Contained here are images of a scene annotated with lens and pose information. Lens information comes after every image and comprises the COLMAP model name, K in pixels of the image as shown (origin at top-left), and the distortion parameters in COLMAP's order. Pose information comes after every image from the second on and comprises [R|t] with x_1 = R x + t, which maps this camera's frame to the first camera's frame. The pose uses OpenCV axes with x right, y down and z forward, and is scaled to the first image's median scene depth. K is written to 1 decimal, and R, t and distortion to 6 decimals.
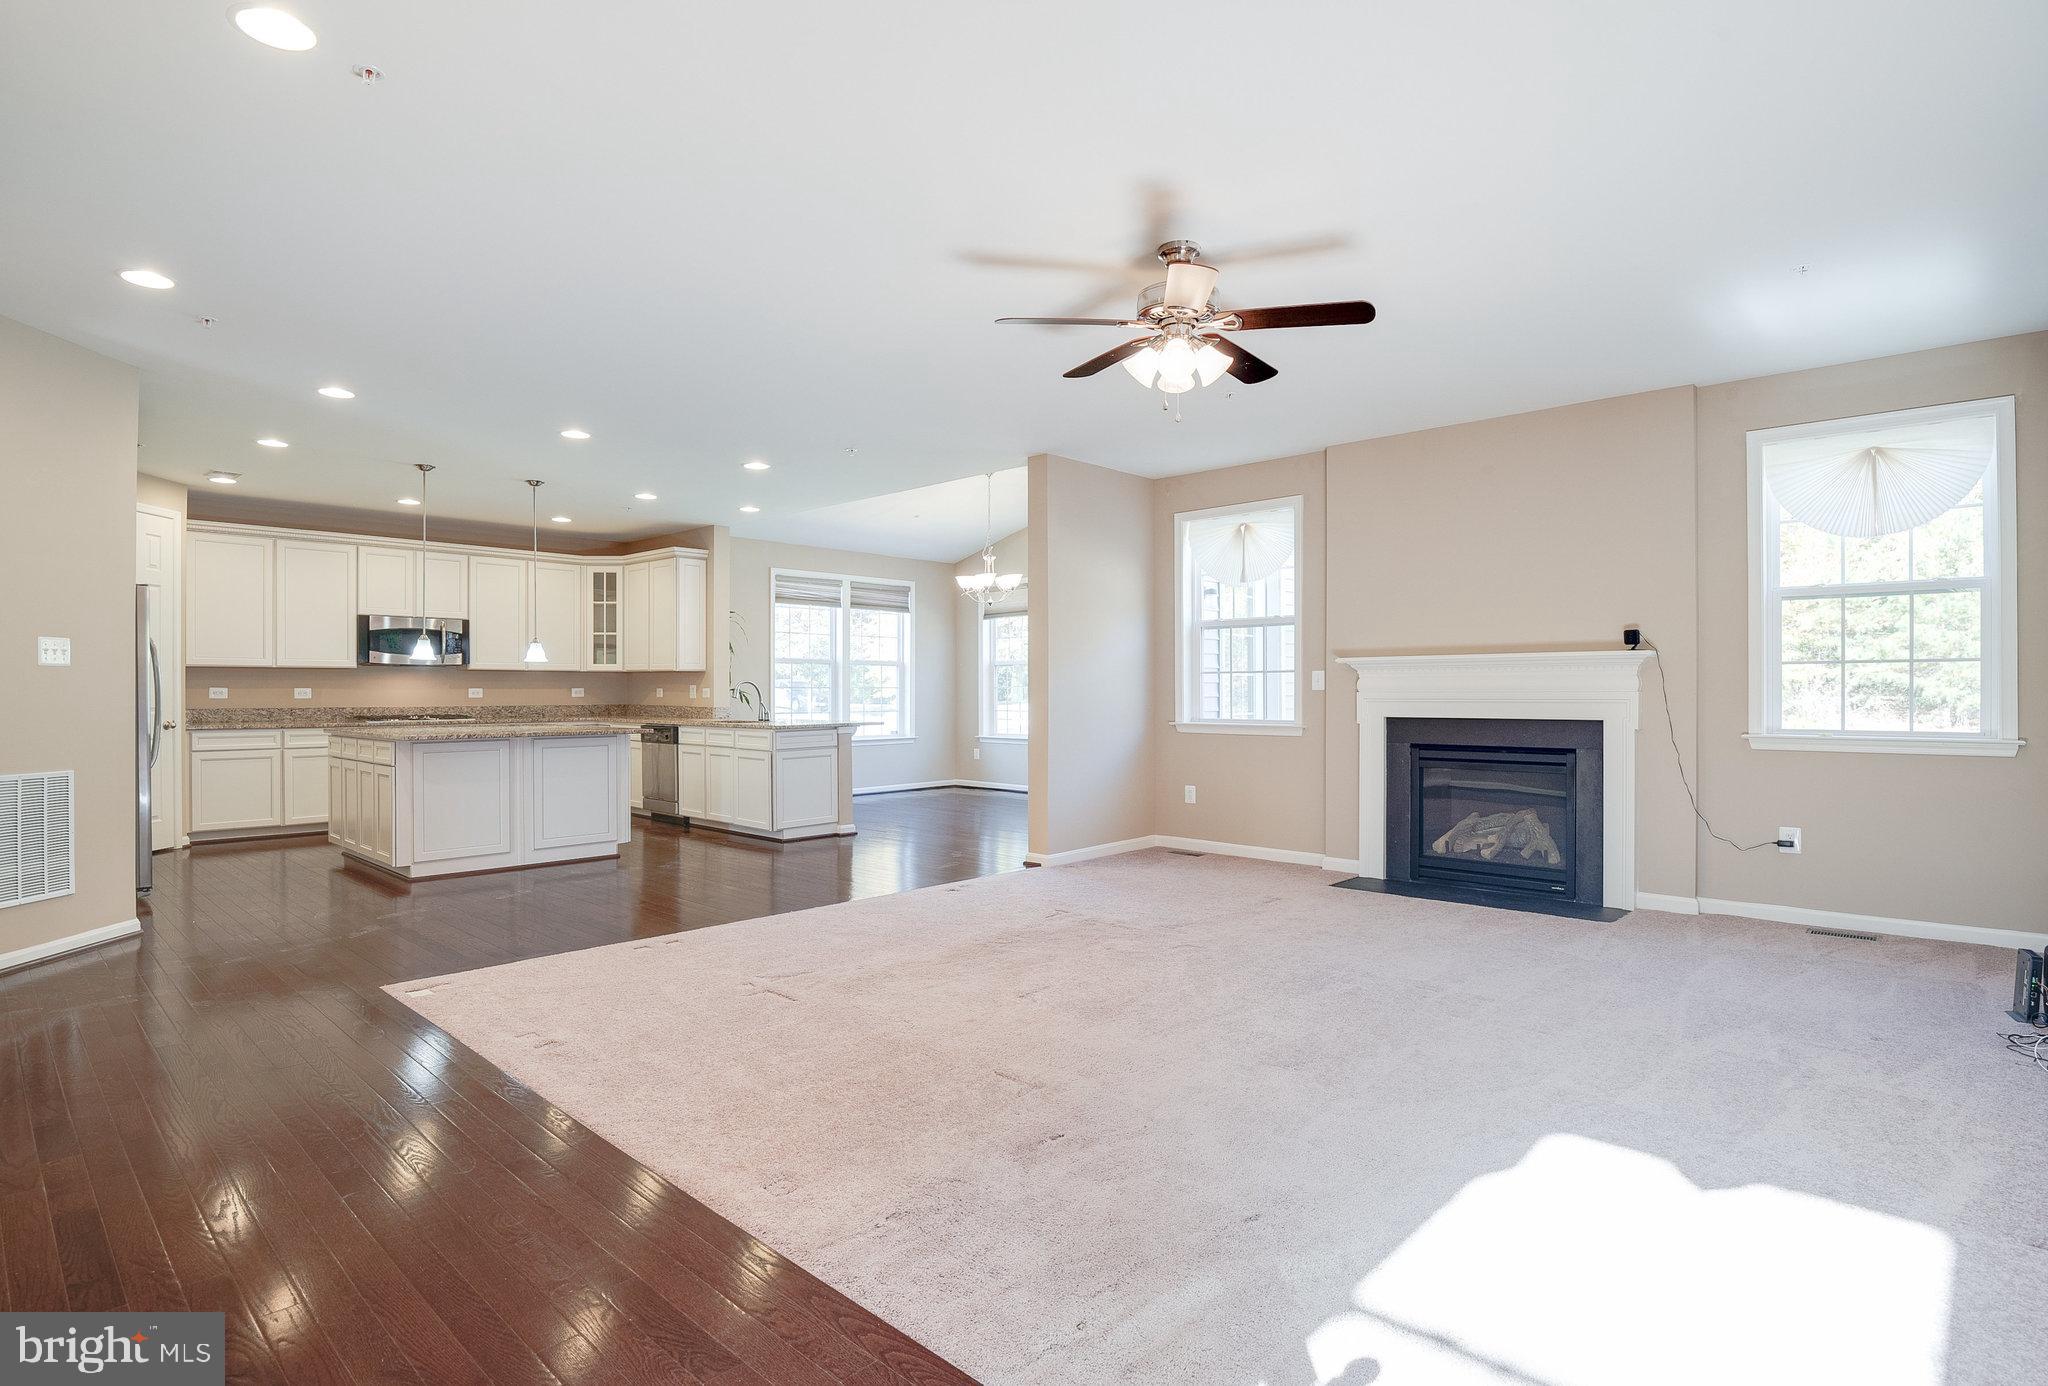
lens RADIAL K [[1008.1, 0, 1020.8], [0, 1008.1, 699.1], [0, 0, 1]] dist [-0.052243, -0.000425]
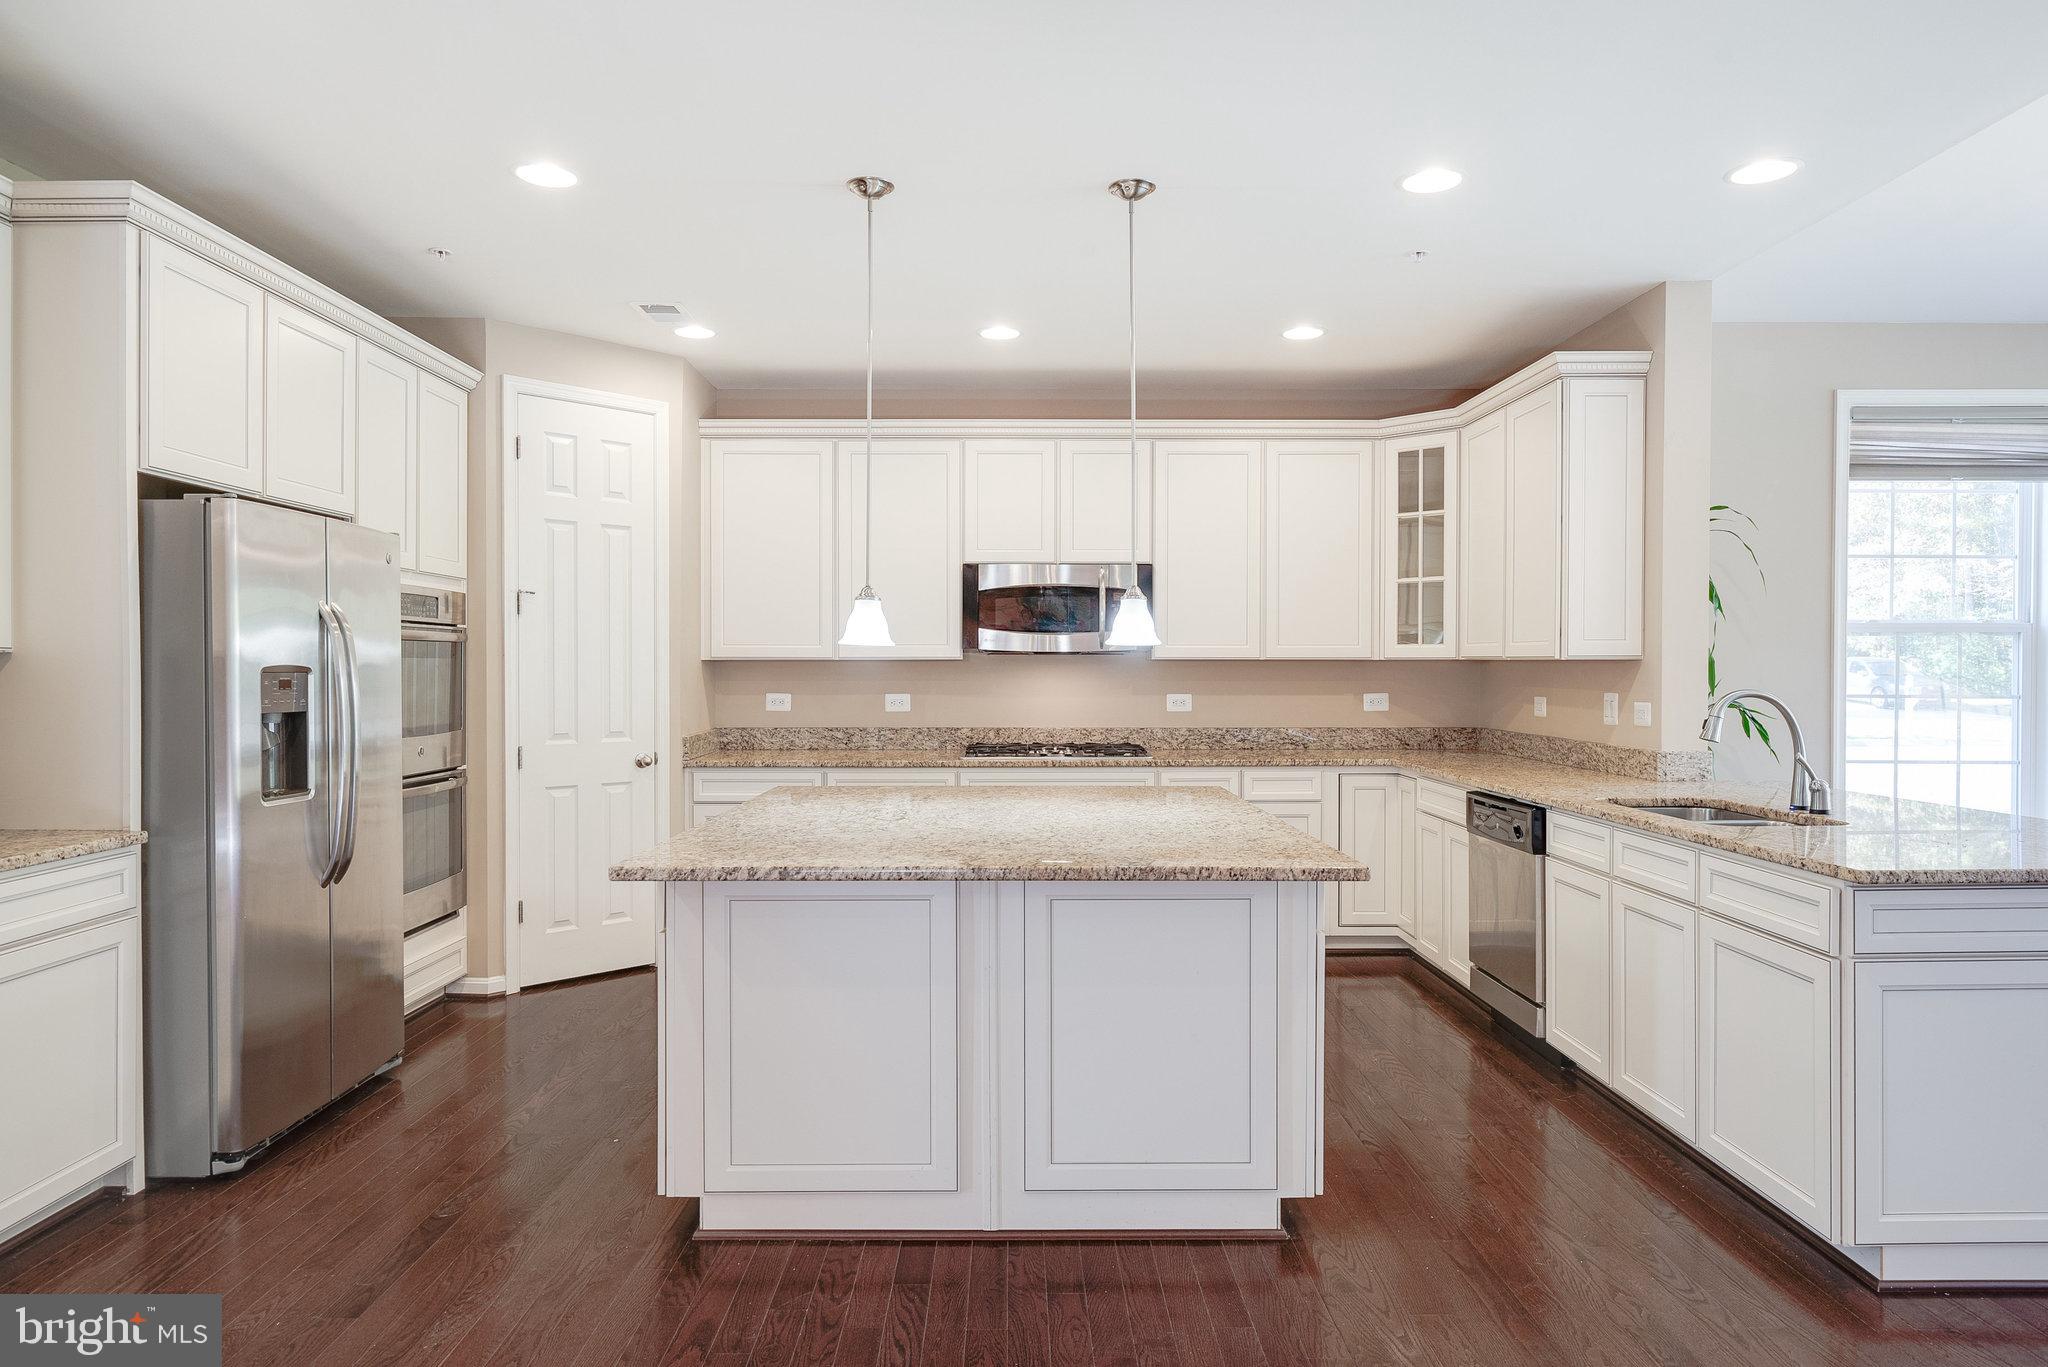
lens RADIAL K [[1238.3, 0, 1023.2], [0, 1238.3, 684.1], [0, 0, 1]] dist [0.005469, 0.002057]
pose [[0.681787, 0.008566, -0.731501, -0.124107], [-0.006749, 0.999963, 0.005419, -0.019375], [0.731520, 0.001243, 0.681819, 0.494225]]
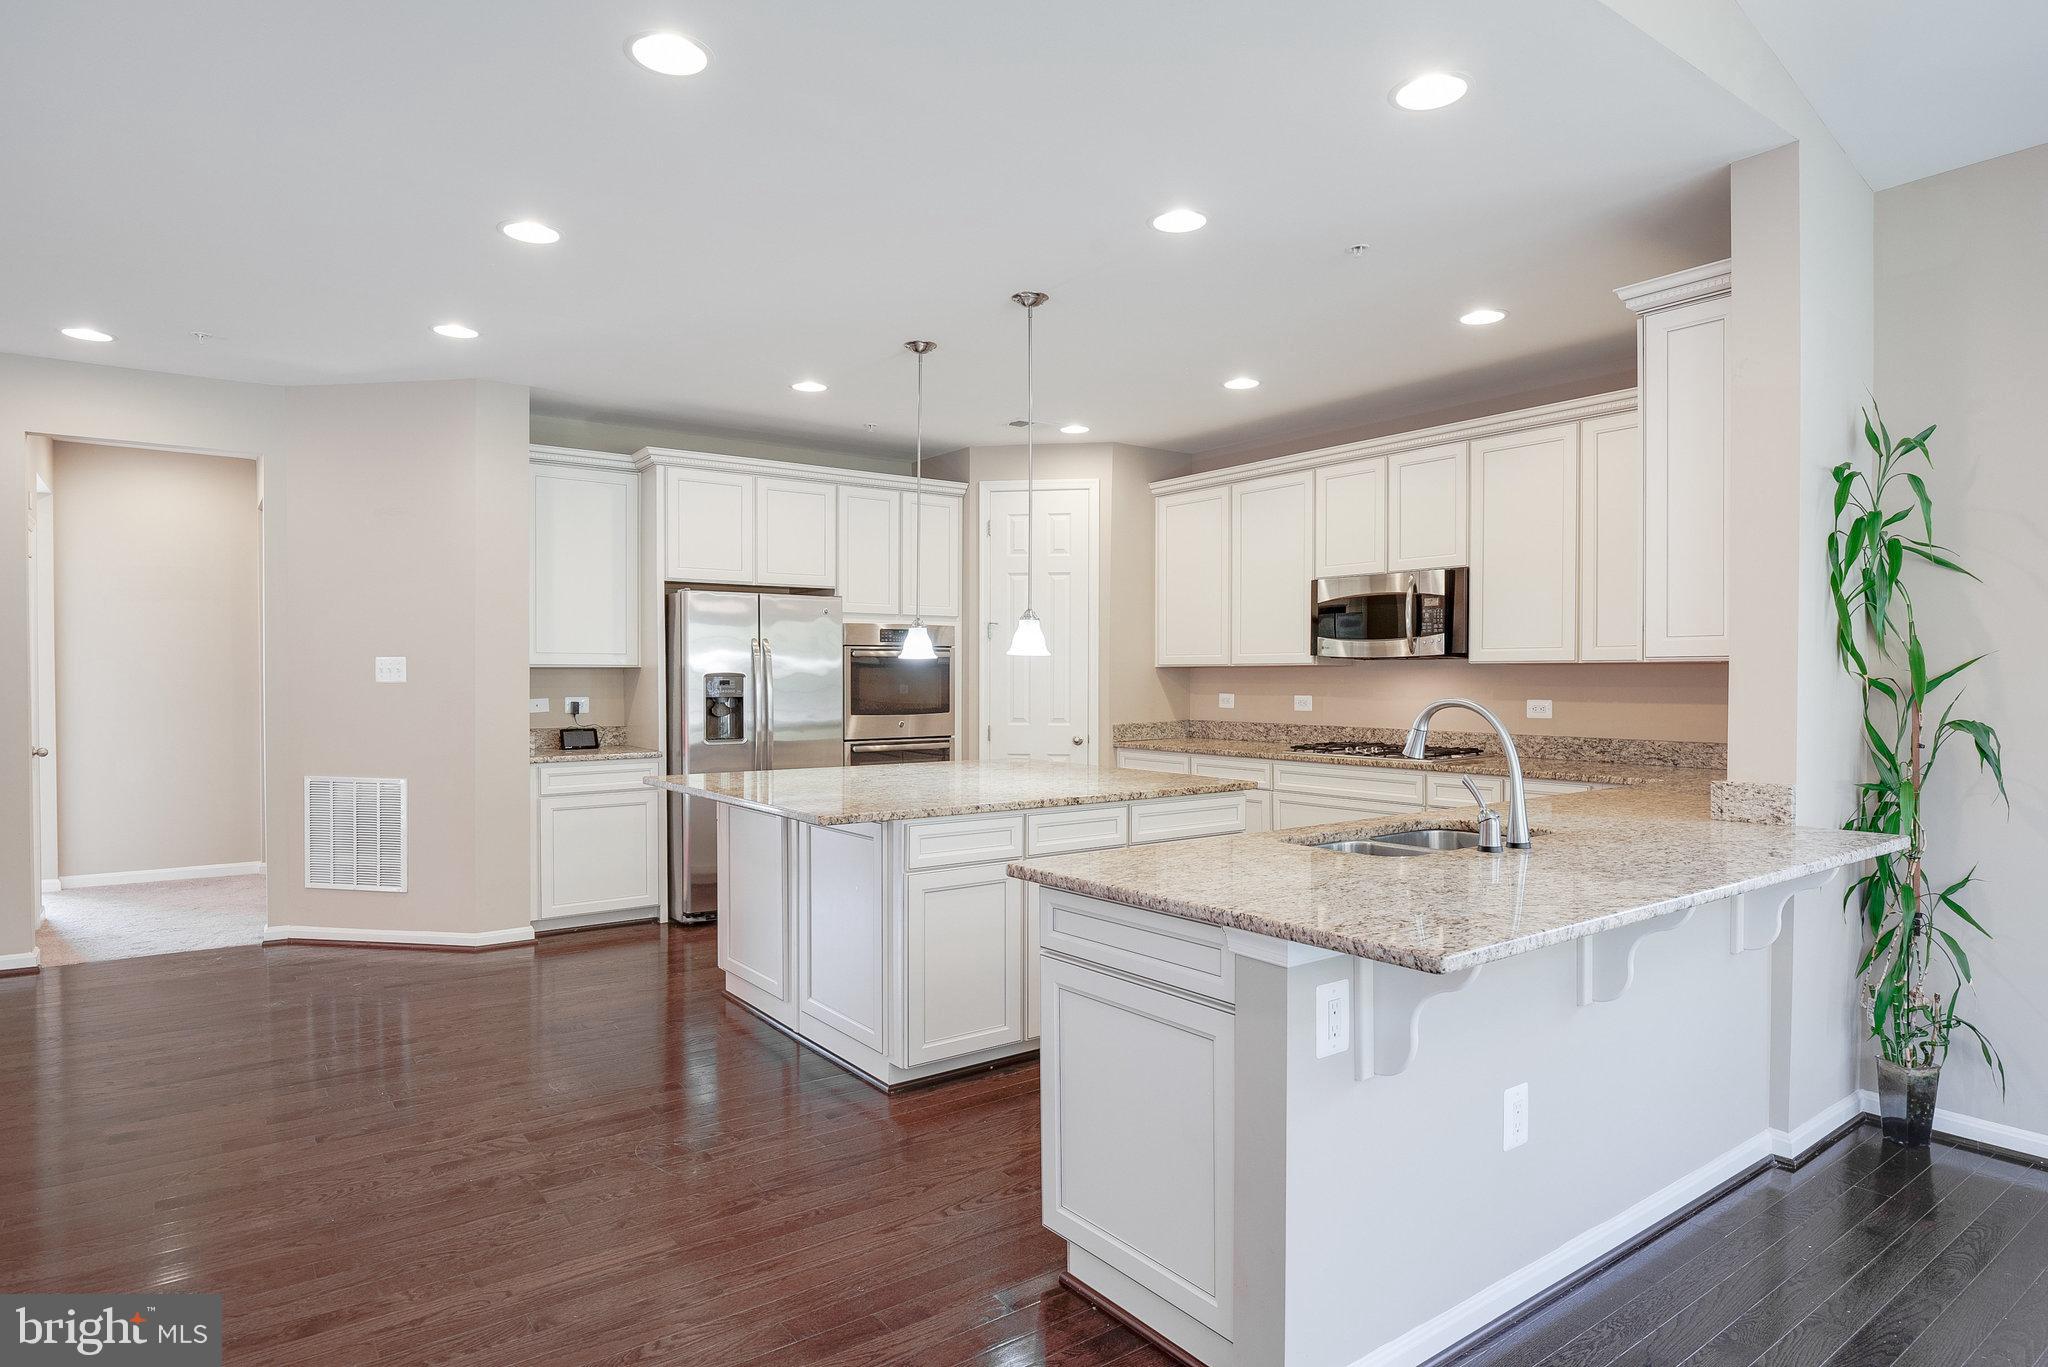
lens RADIAL K [[1129.9, 0, 1018.3], [0, 1129.9, 690.1], [0, 0, 1]] dist [-0.000353, -0.000136]
pose [[-0.185583, 0.014368, -0.982524, 0.059494], [-0.007528, 0.999843, 0.016043, -0.023095], [0.982600, 0.010374, -0.185446, 0.858355]]
